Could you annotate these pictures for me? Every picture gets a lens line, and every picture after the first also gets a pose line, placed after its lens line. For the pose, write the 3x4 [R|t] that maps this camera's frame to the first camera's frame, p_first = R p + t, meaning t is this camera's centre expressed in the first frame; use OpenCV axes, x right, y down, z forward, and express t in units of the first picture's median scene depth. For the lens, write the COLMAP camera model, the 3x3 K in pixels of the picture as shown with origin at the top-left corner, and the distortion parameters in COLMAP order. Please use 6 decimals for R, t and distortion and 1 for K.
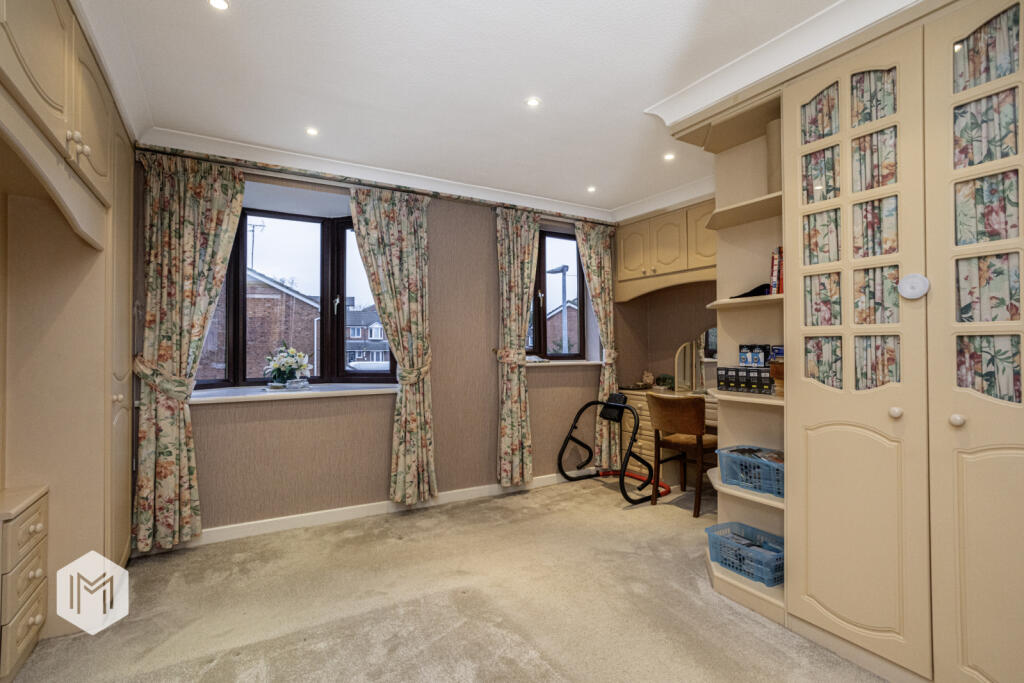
lens RADIAL K [[494.3, 0, 510.5], [0, 494.3, 341.6], [0, 0, 1]] dist [-0.058411, 0.039177]
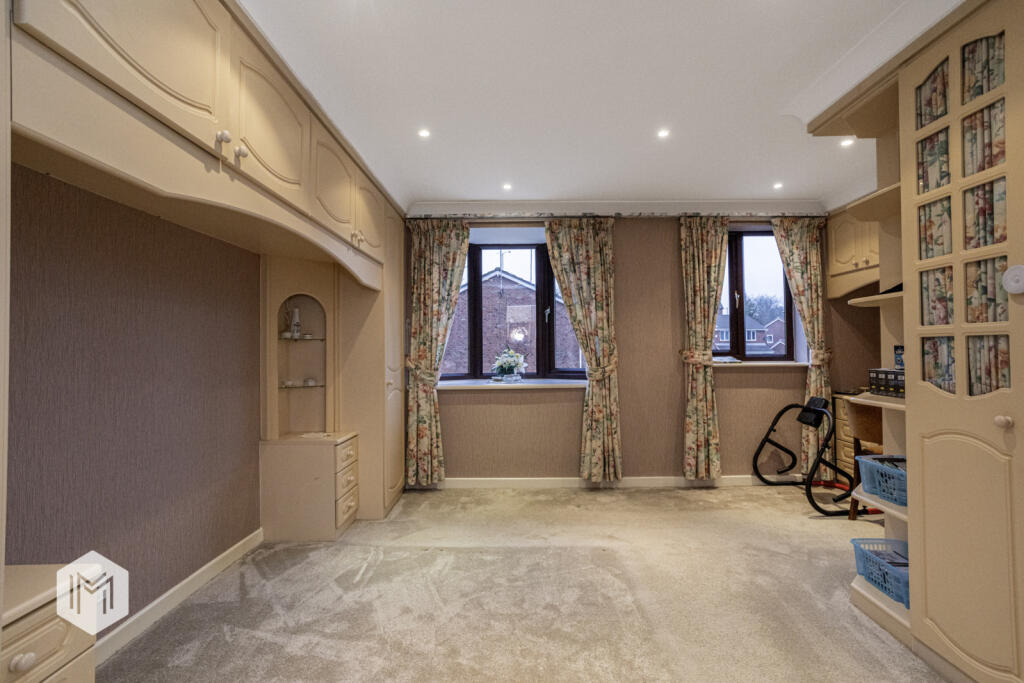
lens RADIAL K [[494.3, 0, 510.5], [0, 494.3, 341.6], [0, 0, 1]] dist [-0.058411, 0.039177]
pose [[0.853386, -0.011796, -0.521145, 0.246466], [0.011264, 0.999928, -0.004189, -0.003789], [0.521157, -0.002296, 0.853458, -0.116949]]
